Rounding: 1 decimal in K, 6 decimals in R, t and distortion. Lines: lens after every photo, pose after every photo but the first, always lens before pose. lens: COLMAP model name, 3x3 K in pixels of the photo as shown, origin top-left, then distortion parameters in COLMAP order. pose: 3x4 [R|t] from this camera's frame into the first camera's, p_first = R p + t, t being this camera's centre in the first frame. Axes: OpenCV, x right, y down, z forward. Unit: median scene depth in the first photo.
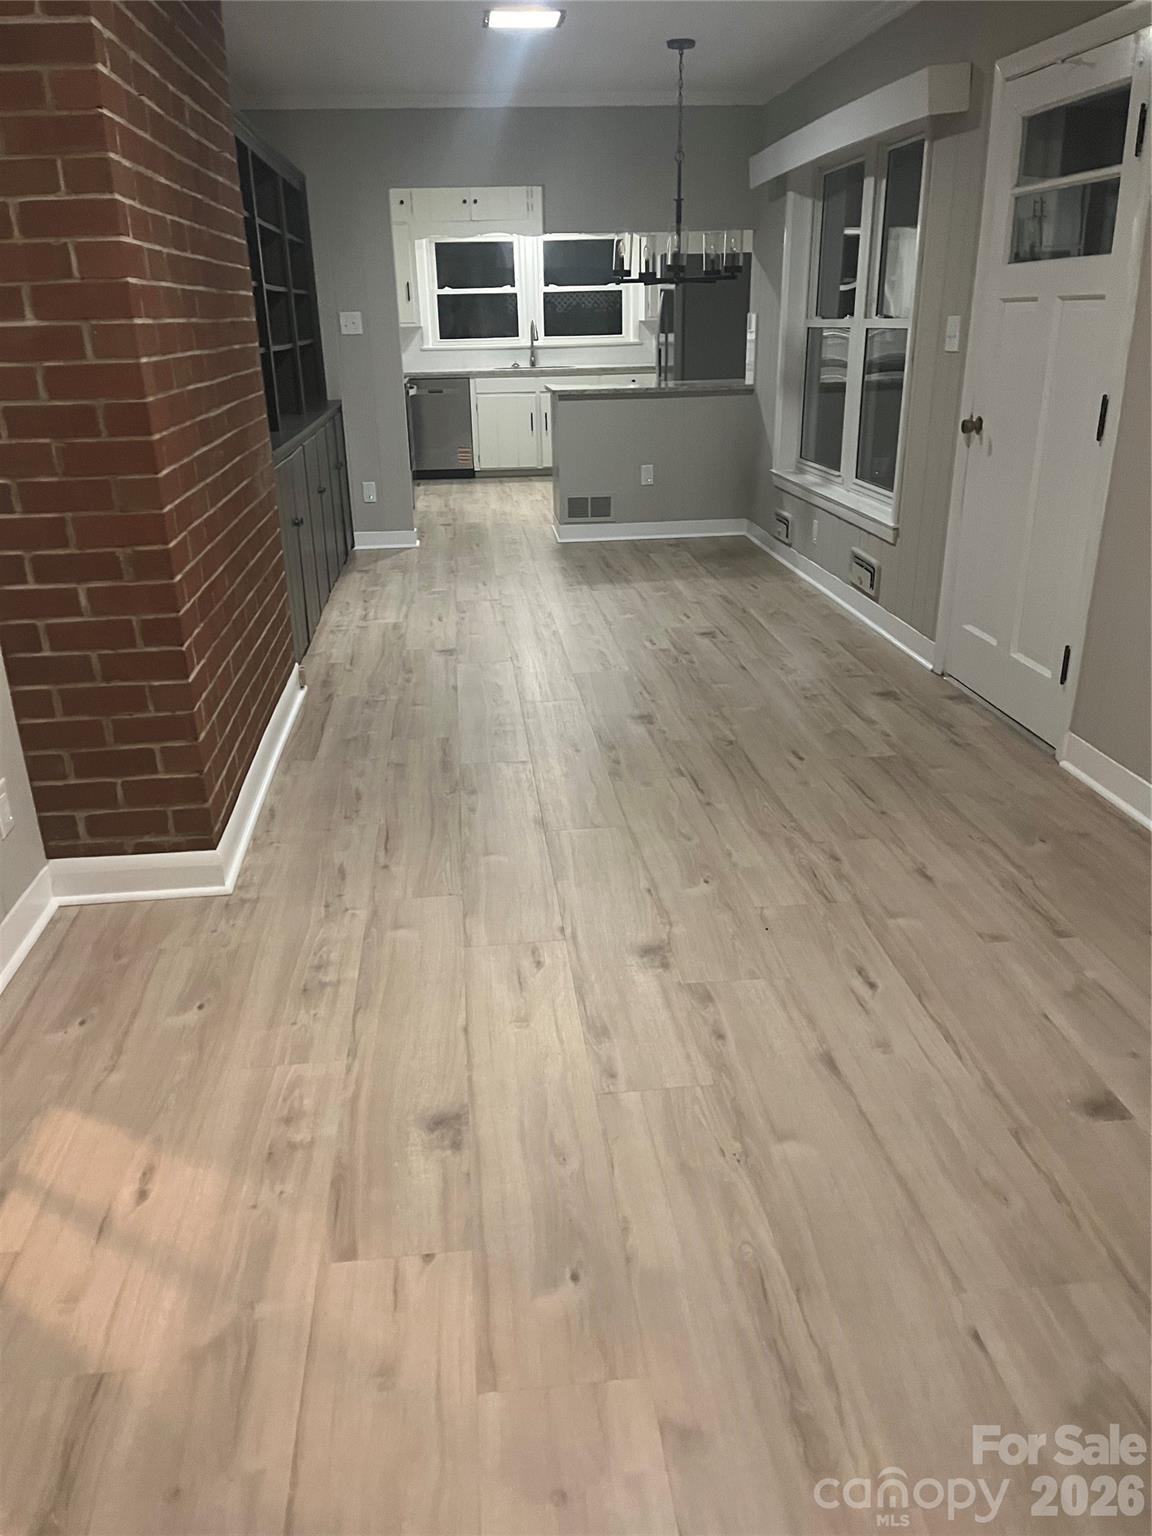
lens RADIAL K [[1191.8, 0, 547.4], [0, 1191.8, 759.4], [0, 0, 1]] dist [0.100615, -0.160225]
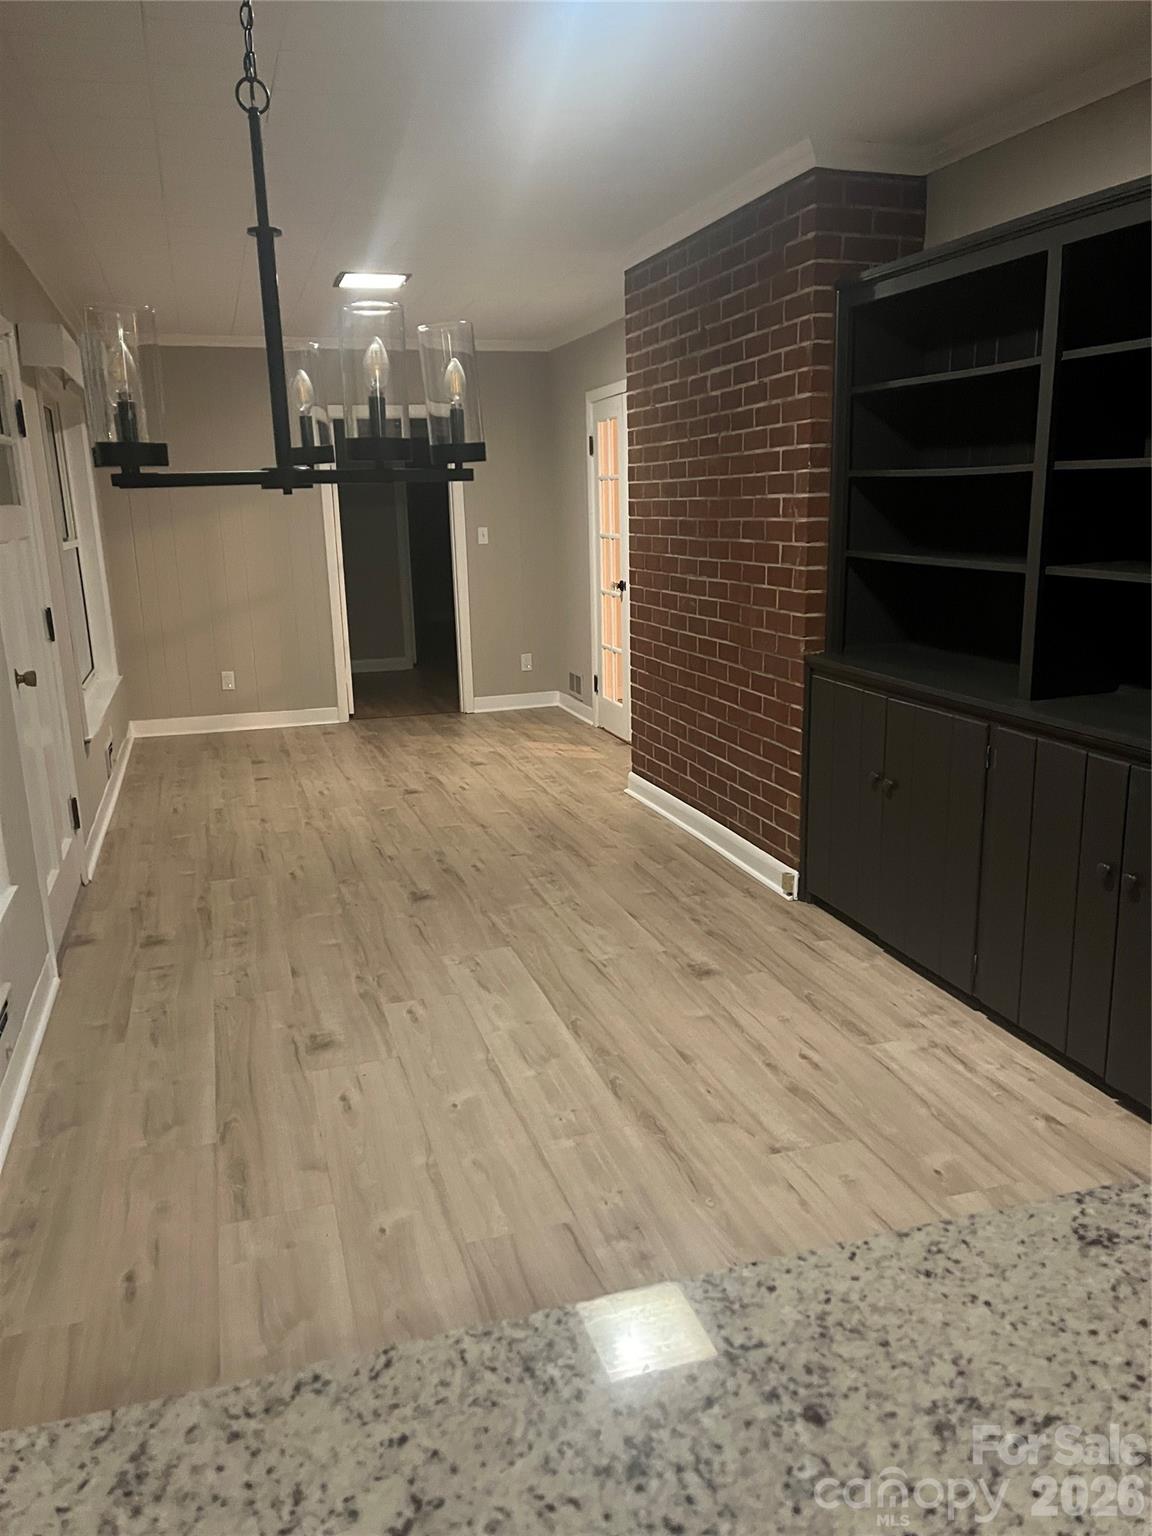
lens RADIAL K [[1191.8, 0, 547.4], [0, 1191.8, 759.4], [0, 0, 1]] dist [0.100615, -0.160225]
pose [[-0.979763, 0.088213, -0.179675, 0.163161], [-0.022713, 0.842856, 0.537659, -0.765751], [0.198869, 0.530860, -0.823796, 1.990211]]
